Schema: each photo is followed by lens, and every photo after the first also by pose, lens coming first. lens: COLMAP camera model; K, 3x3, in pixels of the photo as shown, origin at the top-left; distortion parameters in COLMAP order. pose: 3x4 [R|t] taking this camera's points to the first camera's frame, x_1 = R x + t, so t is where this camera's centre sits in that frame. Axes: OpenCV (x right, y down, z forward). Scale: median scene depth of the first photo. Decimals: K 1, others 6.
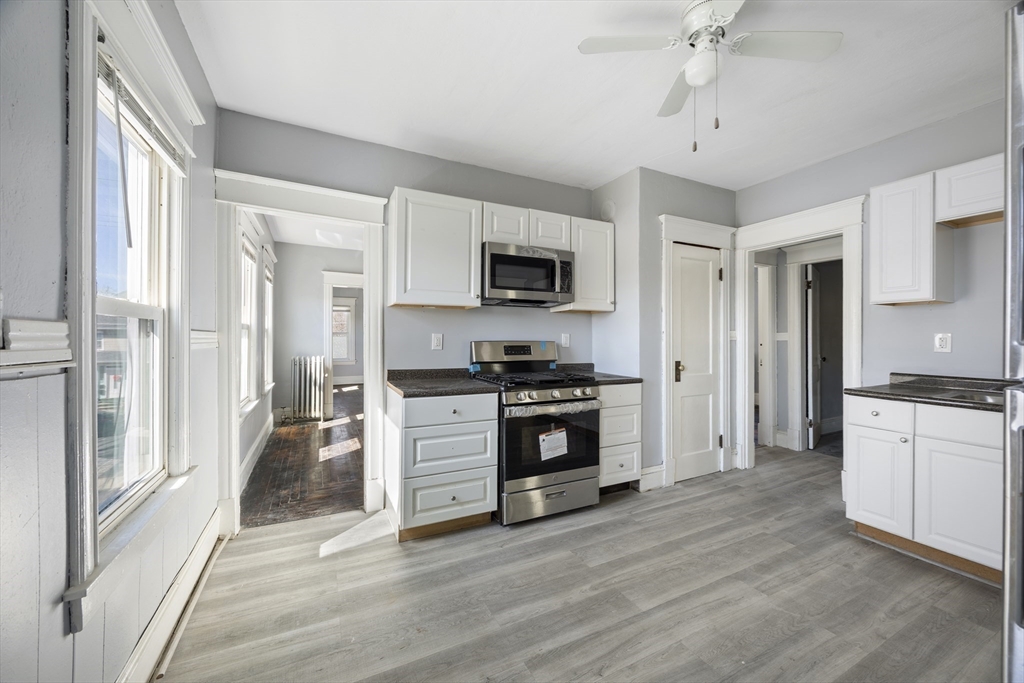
lens RADIAL K [[386.1, 0, 530.9], [0, 386.1, 337.4], [0, 0, 1]] dist [-0.005248, 0.000177]
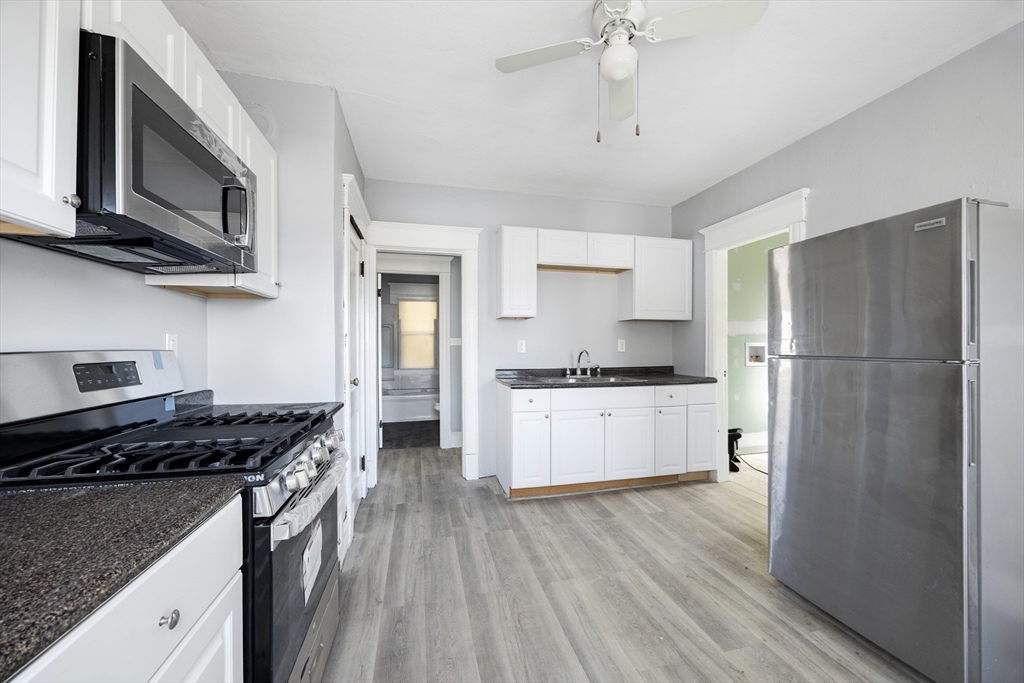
lens RADIAL K [[386.1, 0, 513.7], [0, 386.1, 343.6], [0, 0, 1]] dist [-0.005248, 0.000177]
pose [[0.260057, 0.000276, 0.965593, -0.331666], [-0.002009, 0.999998, 0.000255, 0.002427], [-0.965591, -0.002006, 0.260058, 0.600135]]
